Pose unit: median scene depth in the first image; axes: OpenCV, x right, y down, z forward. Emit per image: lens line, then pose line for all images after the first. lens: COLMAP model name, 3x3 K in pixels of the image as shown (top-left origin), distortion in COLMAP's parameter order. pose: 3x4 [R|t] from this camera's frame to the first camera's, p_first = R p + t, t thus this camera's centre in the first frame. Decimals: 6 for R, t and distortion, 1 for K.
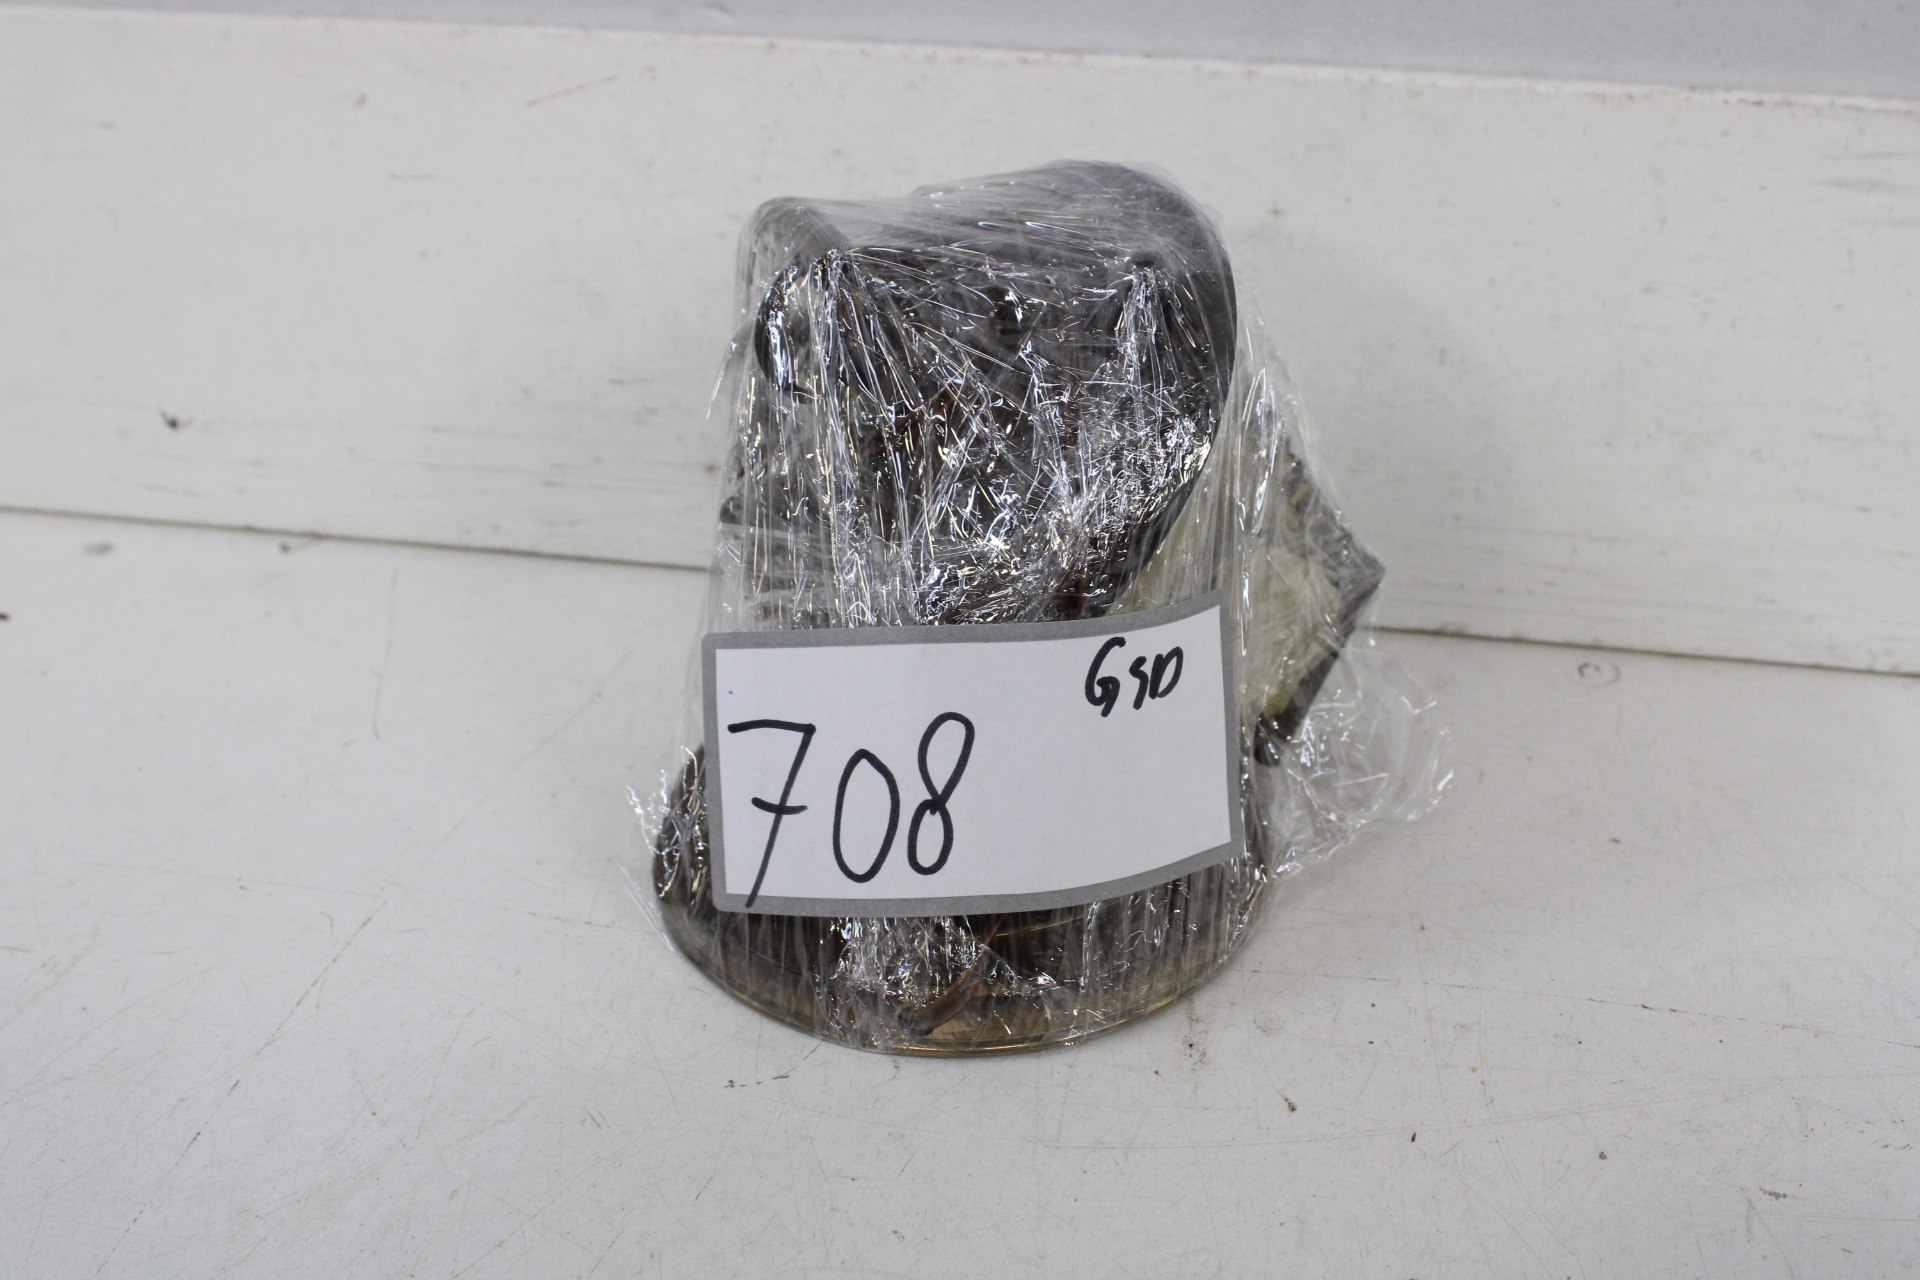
lens RADIAL K [[2331.4, 0, 943.3], [0, 2331.4, 640.1], [0, 0, 1]] dist [-0.061975, 0.000000]
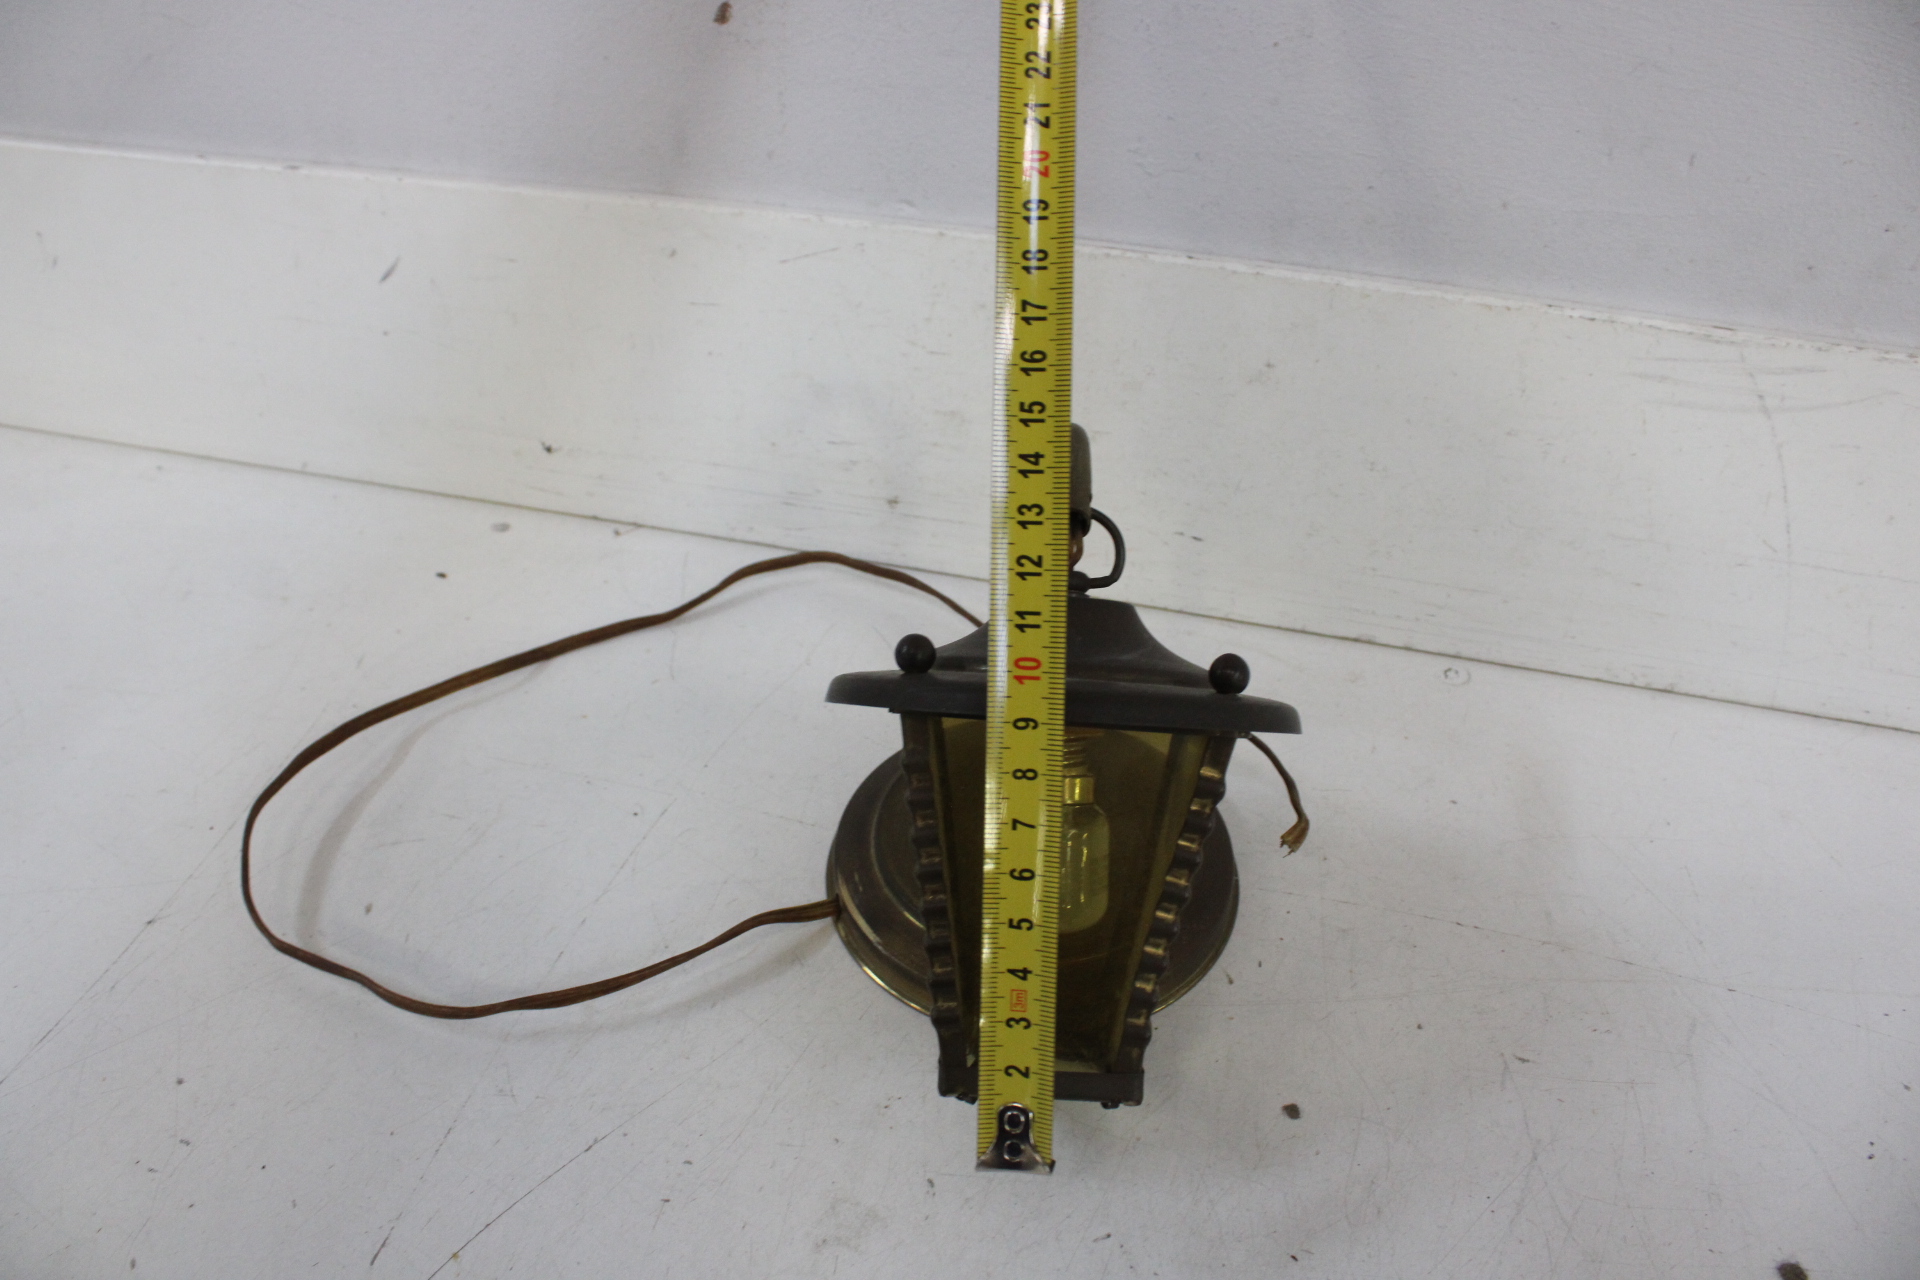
lens RADIAL K [[1565.9, 0, 941.9], [0, 1565.9, 645.3], [0, 0, 1]] dist [-0.166831, 0.114489]
pose [[0.996554, 0.054746, -0.062320, 0.003816], [-0.045922, 0.989762, 0.135137, -0.129297], [0.069080, -0.131809, 0.988865, -0.032780]]
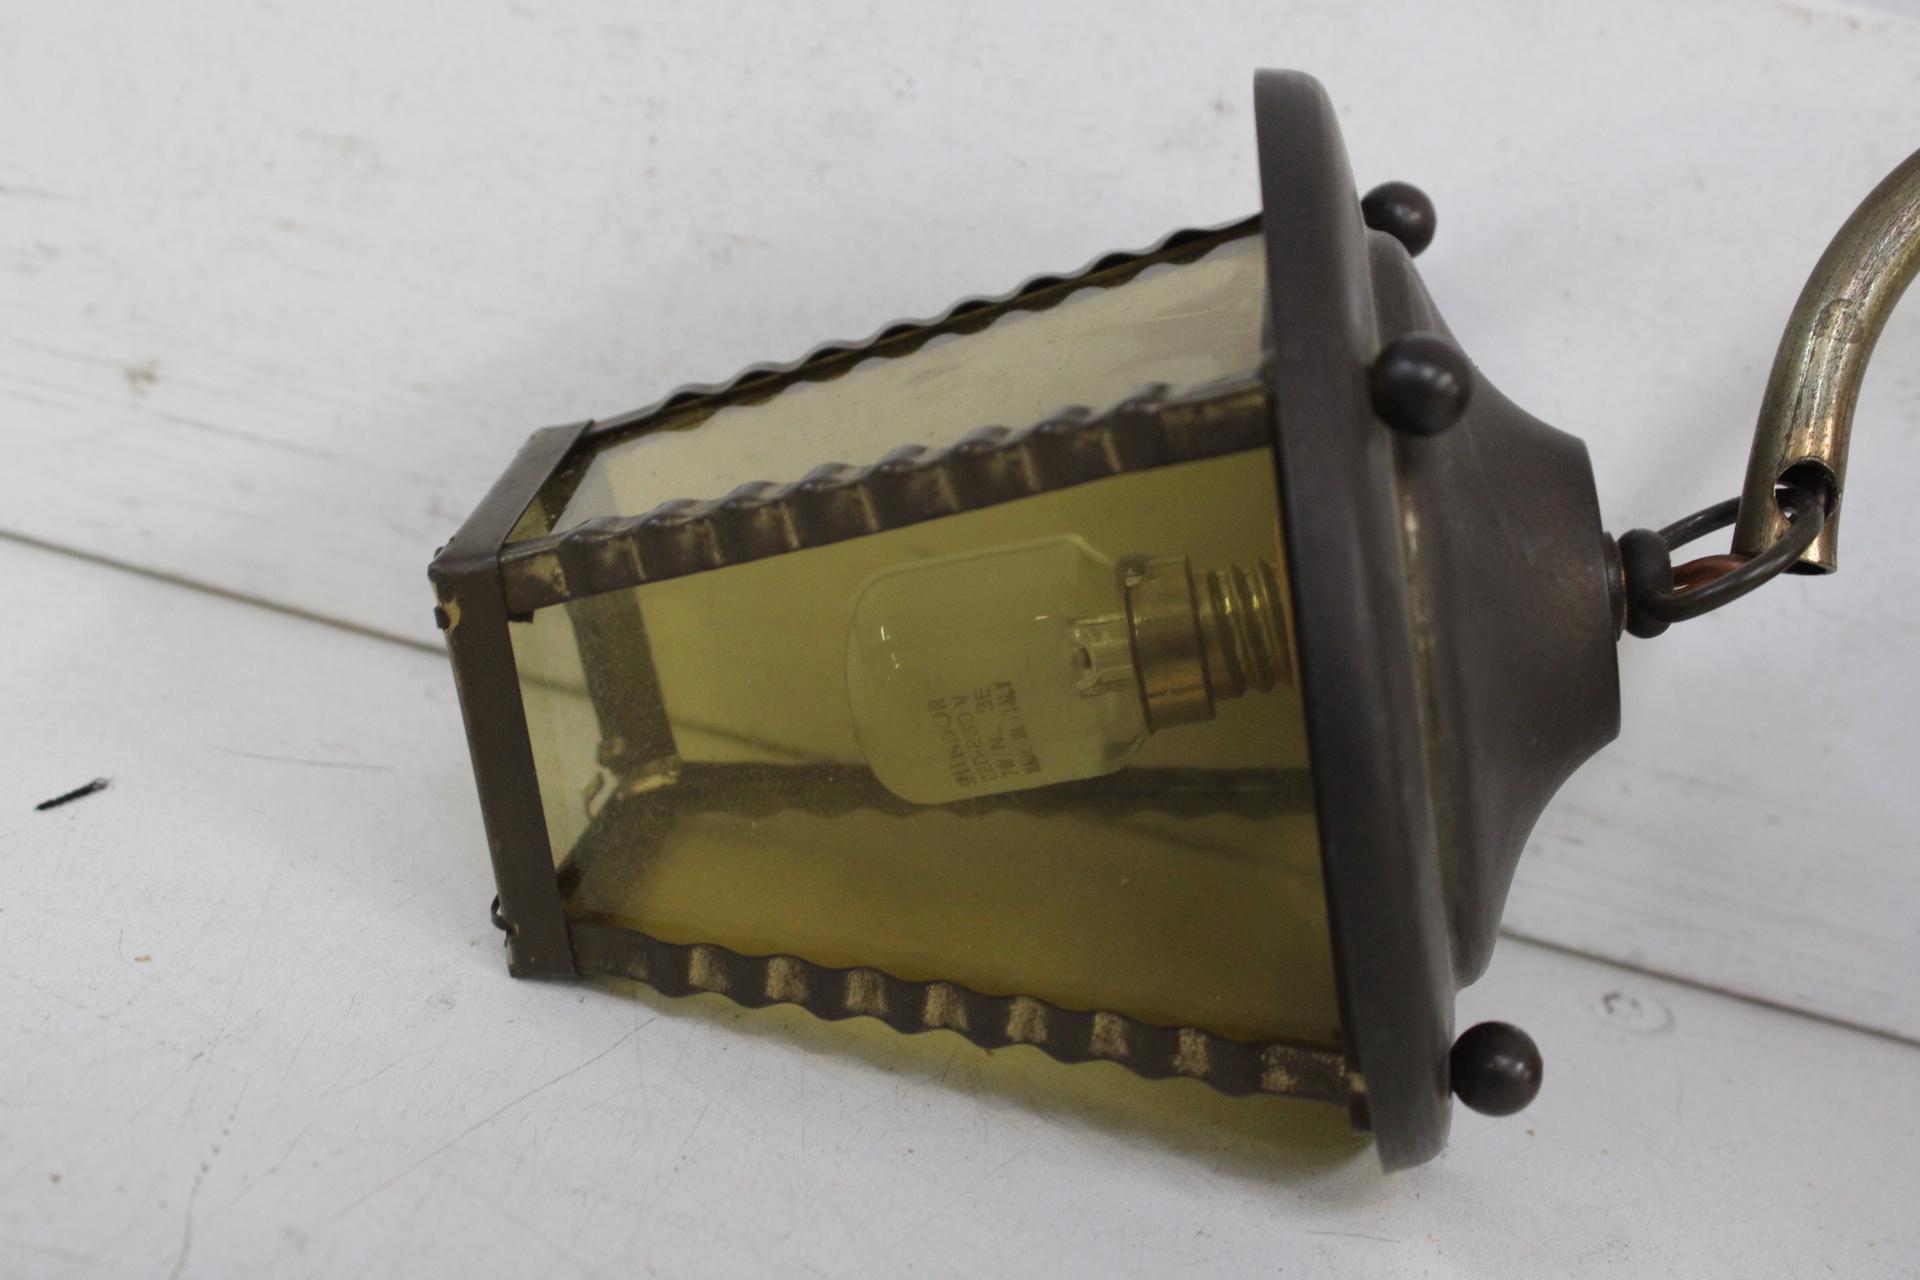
lens RADIAL K [[2817.6, 0, 953.2], [0, 2817.6, 621.9], [0, 0, 1]] dist [-0.044809, 0.000000]
pose [[0.972032, 0.191231, 0.136326, 0.009637], [-0.170576, 0.973881, -0.149867, 0.053020], [-0.161424, 0.122422, 0.979263, 0.349257]]
